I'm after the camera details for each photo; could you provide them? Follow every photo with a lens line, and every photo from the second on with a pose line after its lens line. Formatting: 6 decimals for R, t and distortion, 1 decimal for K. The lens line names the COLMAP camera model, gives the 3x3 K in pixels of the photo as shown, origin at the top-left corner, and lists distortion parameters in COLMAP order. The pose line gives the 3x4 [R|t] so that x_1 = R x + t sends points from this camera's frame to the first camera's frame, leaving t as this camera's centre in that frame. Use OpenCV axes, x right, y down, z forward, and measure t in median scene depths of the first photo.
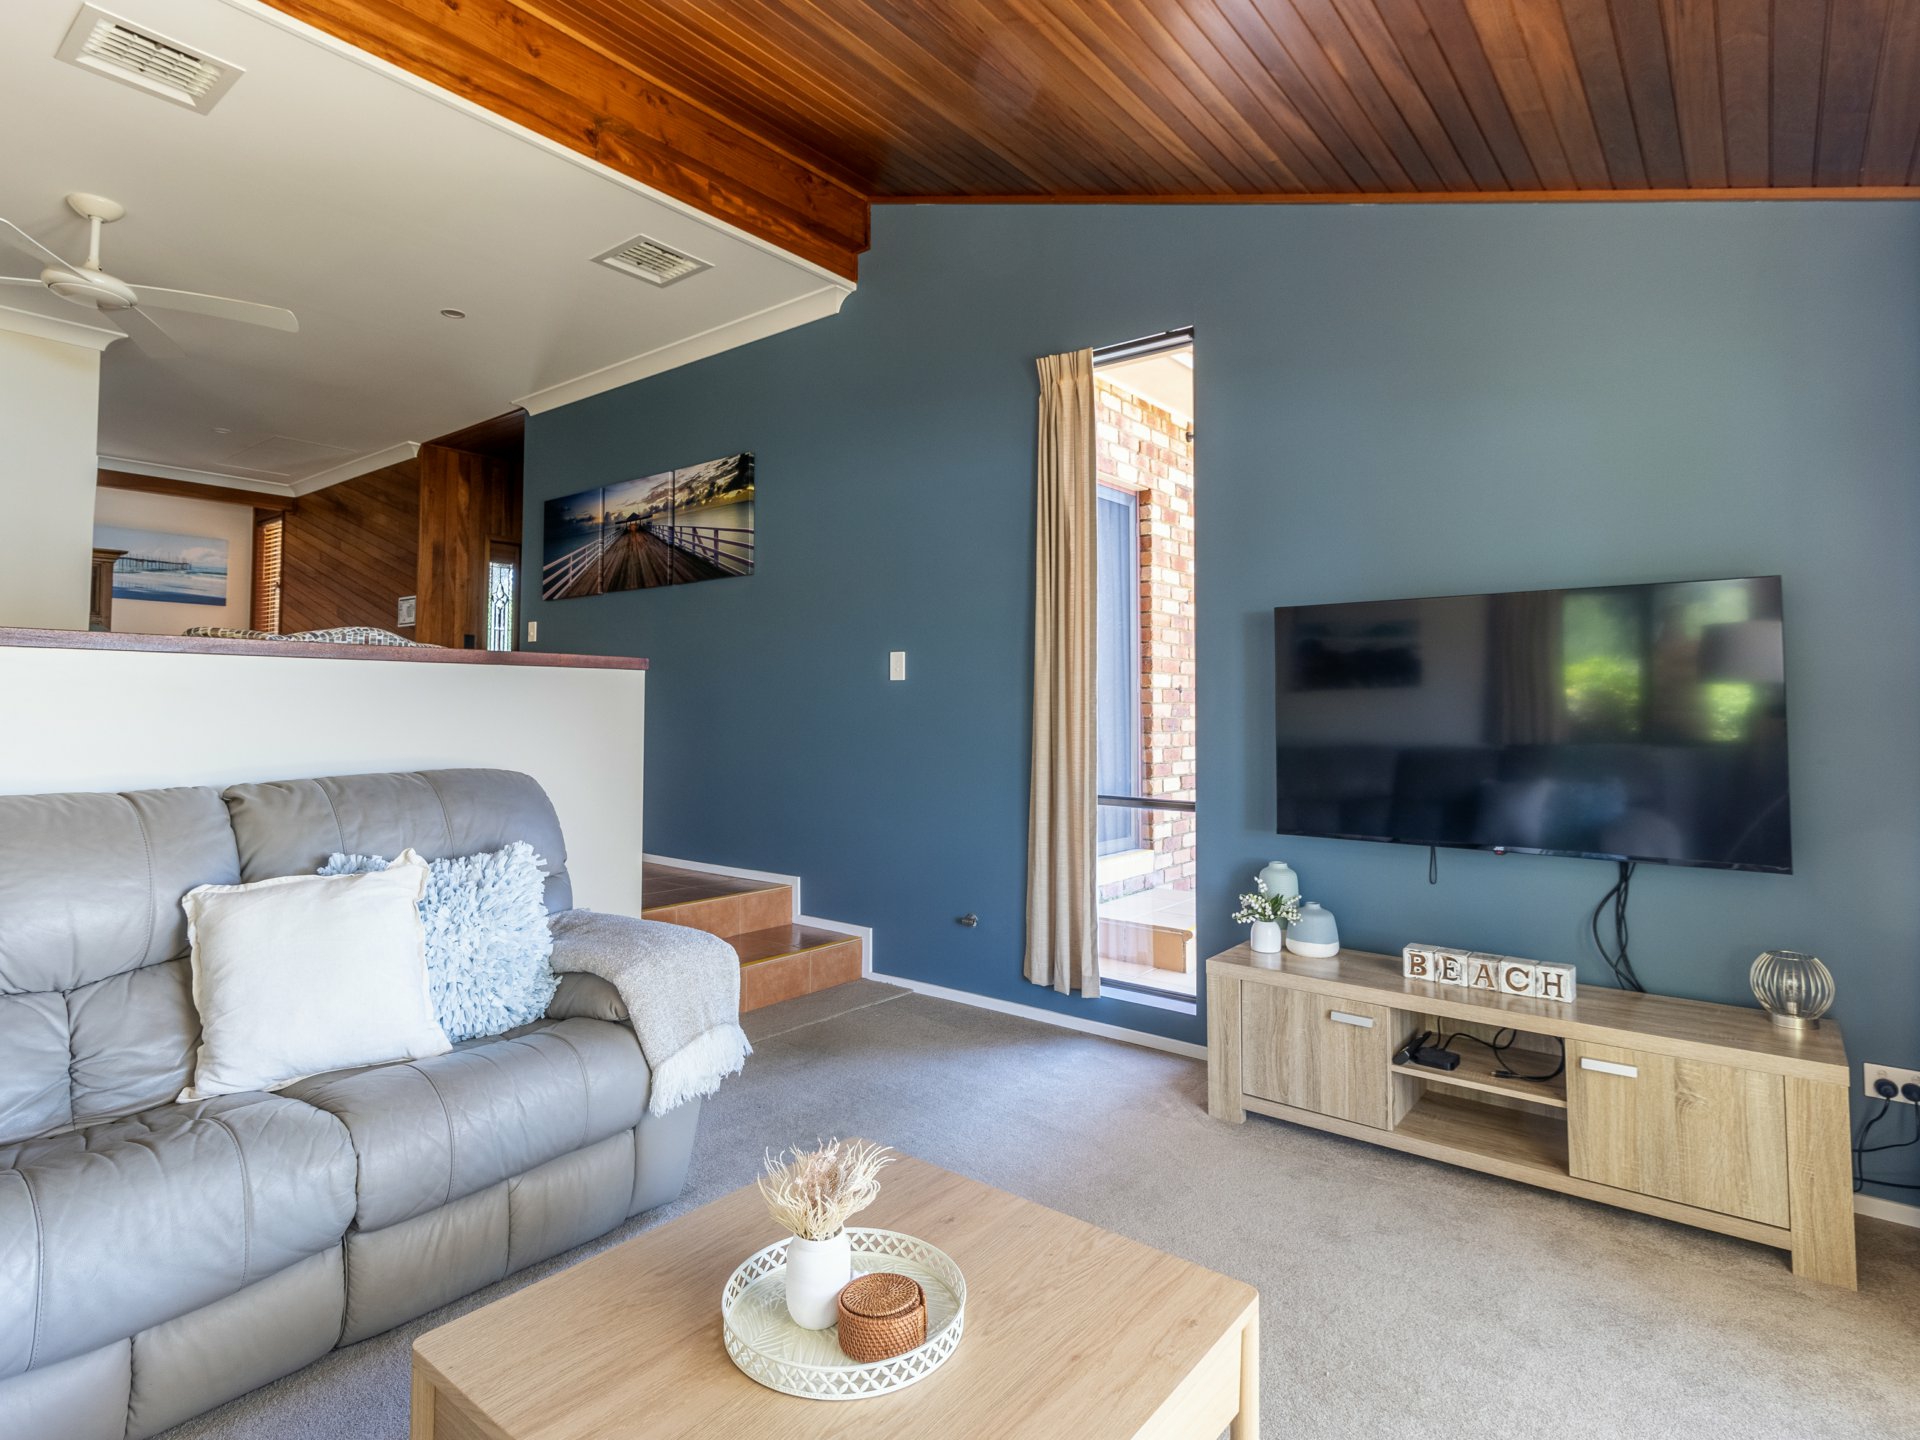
lens RADIAL K [[994.9, 0, 956.0], [0, 994.9, 666.1], [0, 0, 1]] dist [0.003731, 0.000644]
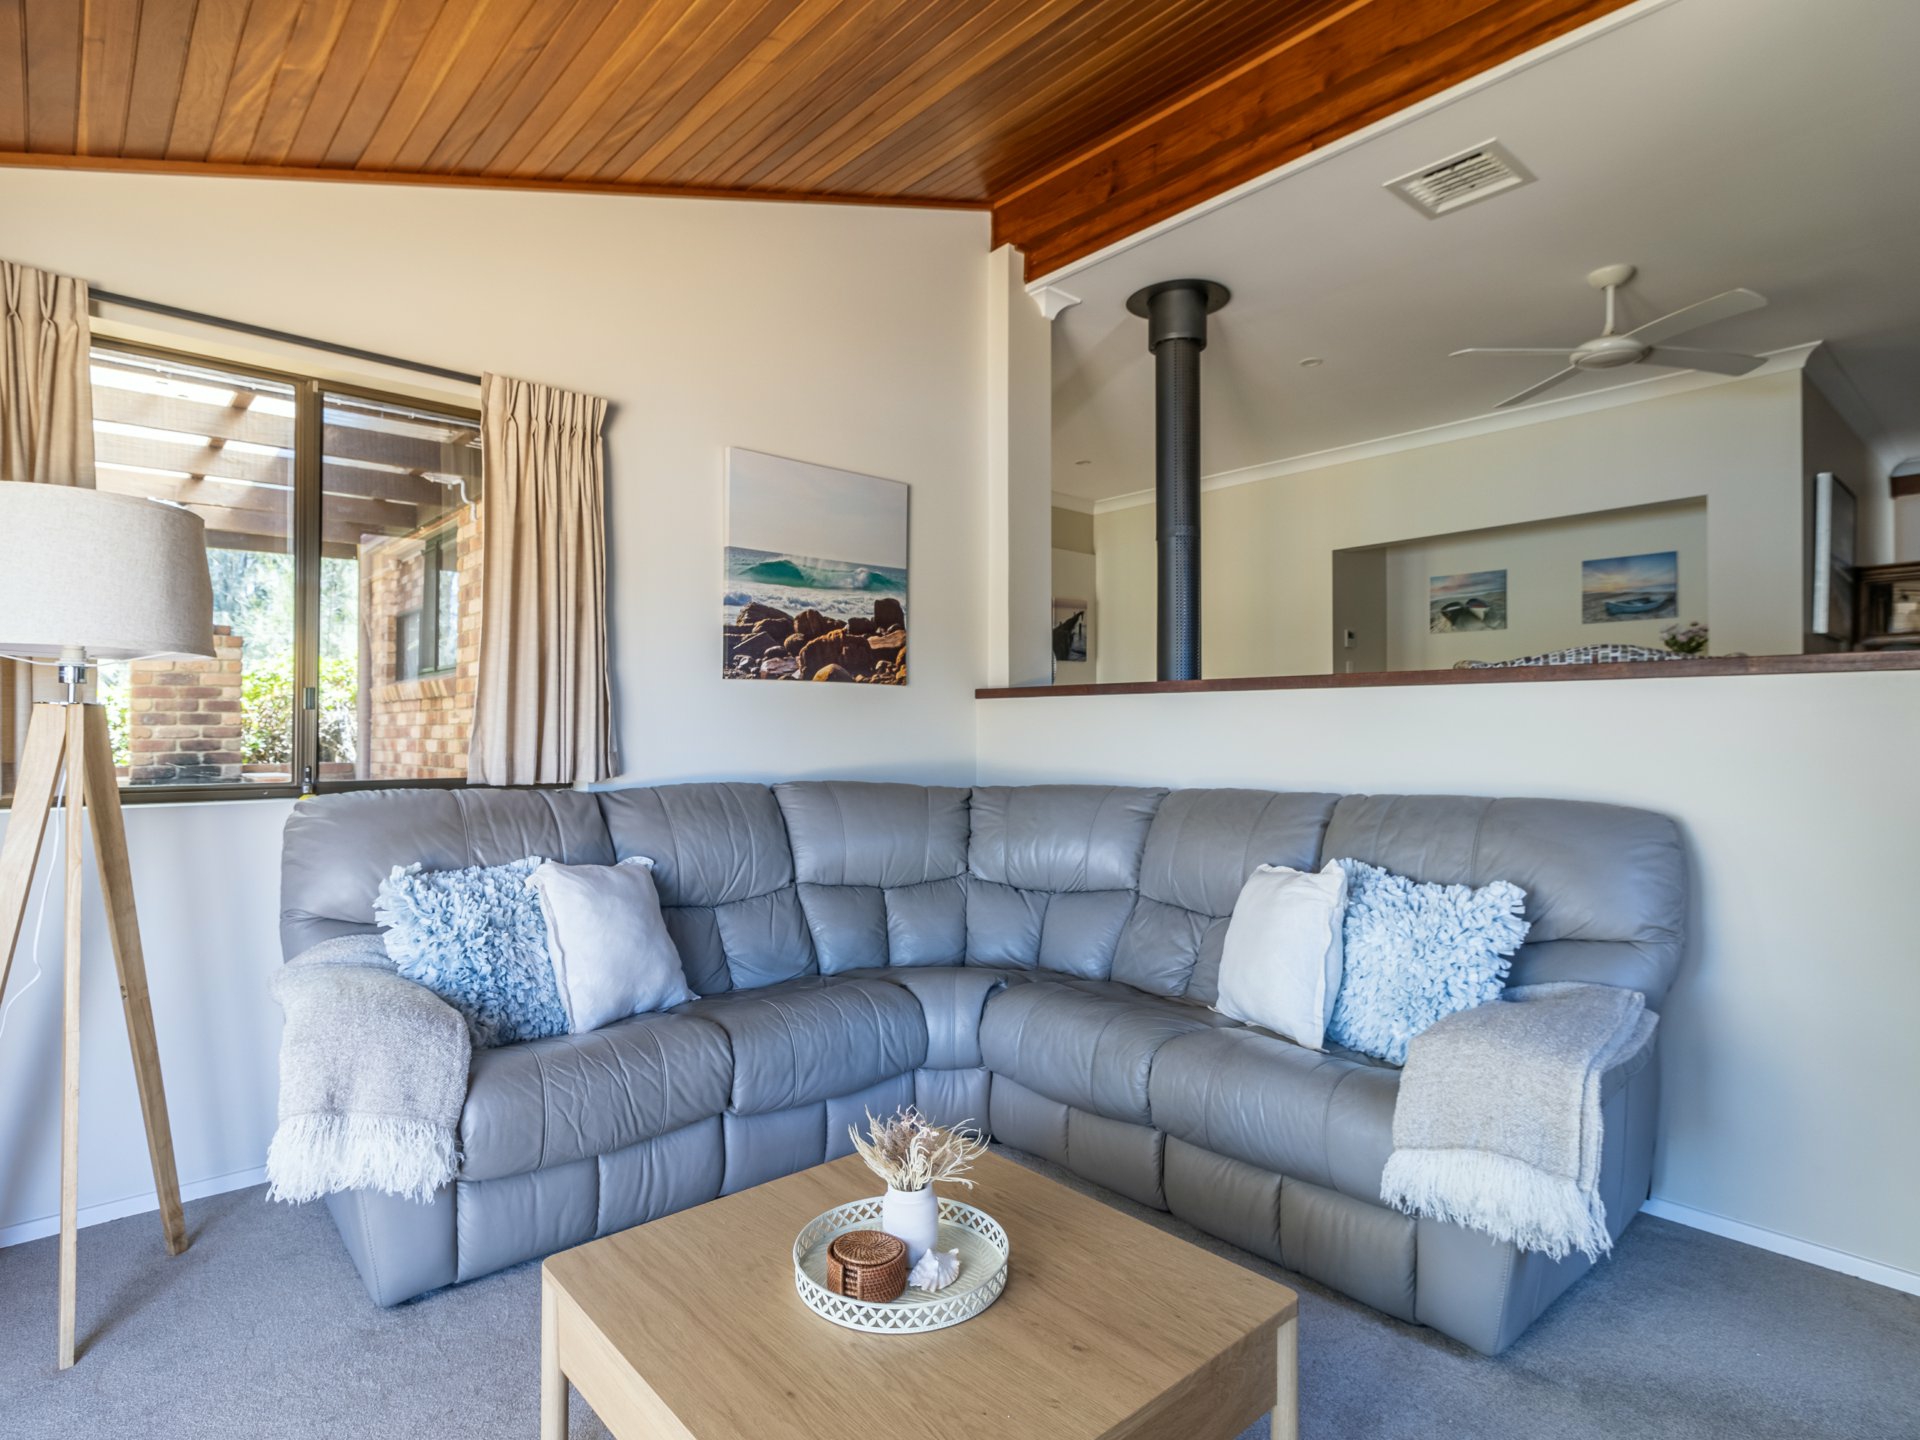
lens RADIAL K [[1032.4, 0, 960.0], [0, 1032.4, 720.0], [0, 0, 1]] dist [0.004760, 0.000986]
pose [[-0.170631, -0.012185, -0.985260, 0.589800], [0.038629, 0.999072, -0.019046, 0.033754], [0.984577, -0.041309, -0.170002, 0.734380]]
